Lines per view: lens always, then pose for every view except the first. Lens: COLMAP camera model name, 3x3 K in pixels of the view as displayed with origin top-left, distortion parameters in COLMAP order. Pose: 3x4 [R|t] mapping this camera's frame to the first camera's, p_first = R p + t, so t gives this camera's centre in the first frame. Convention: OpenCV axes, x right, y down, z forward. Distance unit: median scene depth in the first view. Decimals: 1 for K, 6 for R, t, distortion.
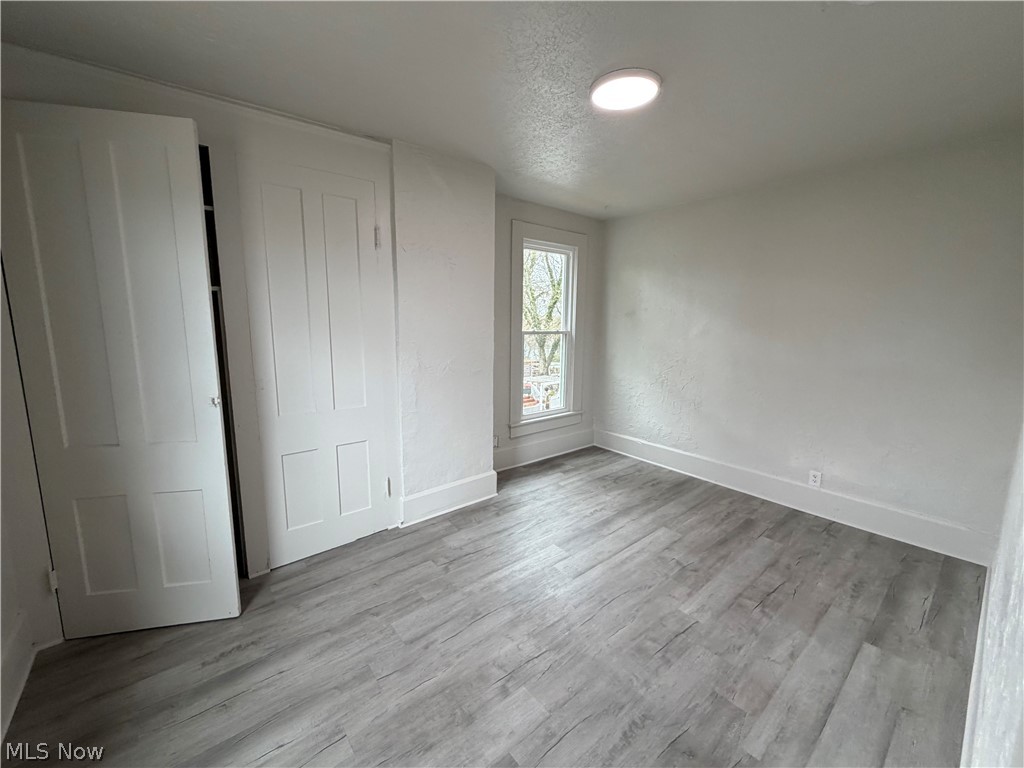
lens RADIAL K [[407.4, 0, 511.7], [0, 407.4, 382.0], [0, 0, 1]] dist [0.002125, -0.000680]
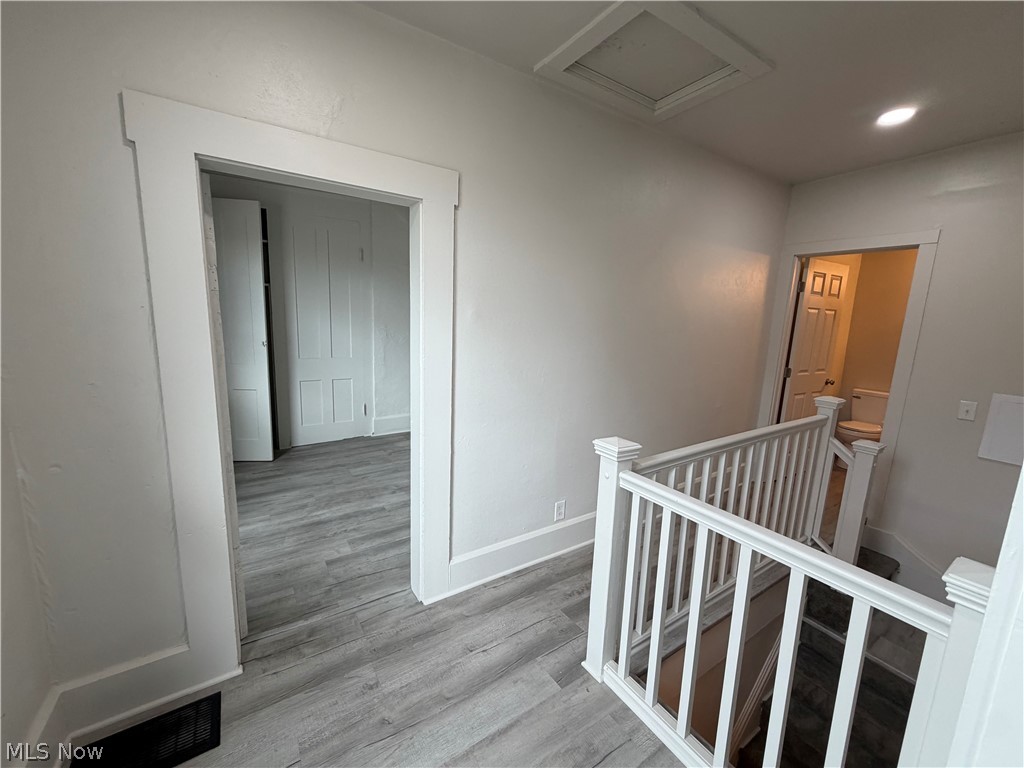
lens RADIAL K [[407.4, 0, 511.2], [0, 407.4, 380.4], [0, 0, 1]] dist [0.002125, -0.000680]
pose [[0.993846, 0.047772, -0.099945, 0.541320], [-0.046372, 0.998791, 0.016286, 0.114623], [0.100602, -0.011551, 0.994860, -0.683215]]
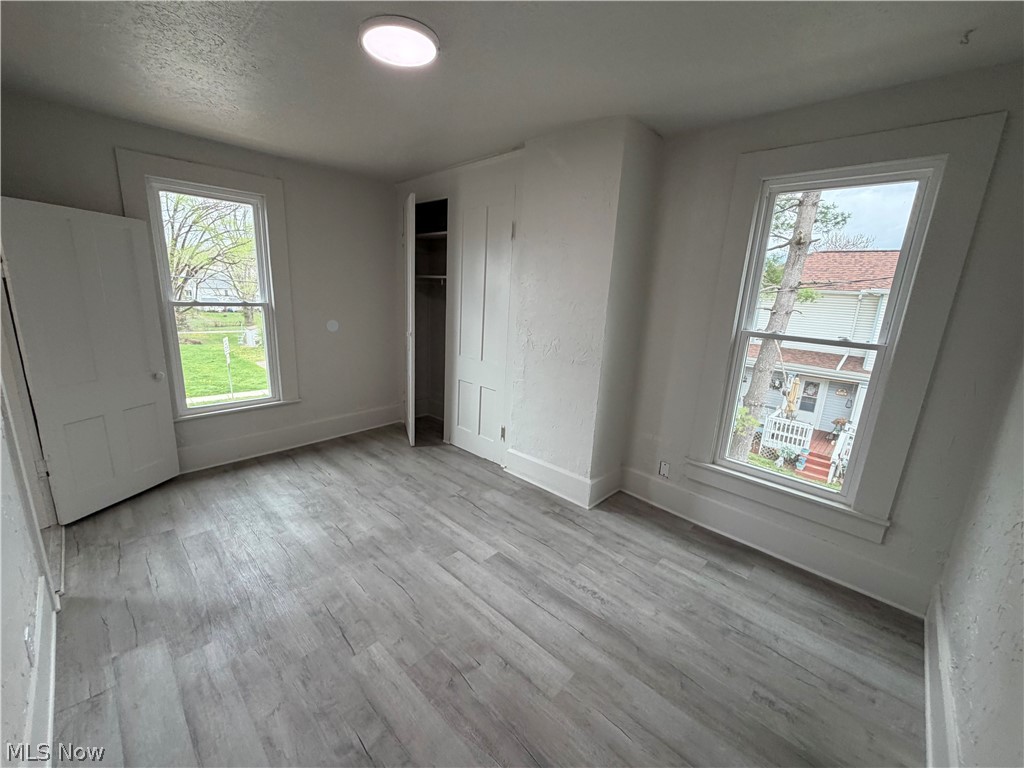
lens RADIAL K [[407.4, 0, 506.8], [0, 407.4, 382.5], [0, 0, 1]] dist [0.002125, -0.000680]
pose [[0.117393, 0.228801, -0.966369, 1.104600], [-0.194975, 0.959468, 0.203483, -0.188942], [0.973758, 0.164530, 0.157245, 0.999211]]
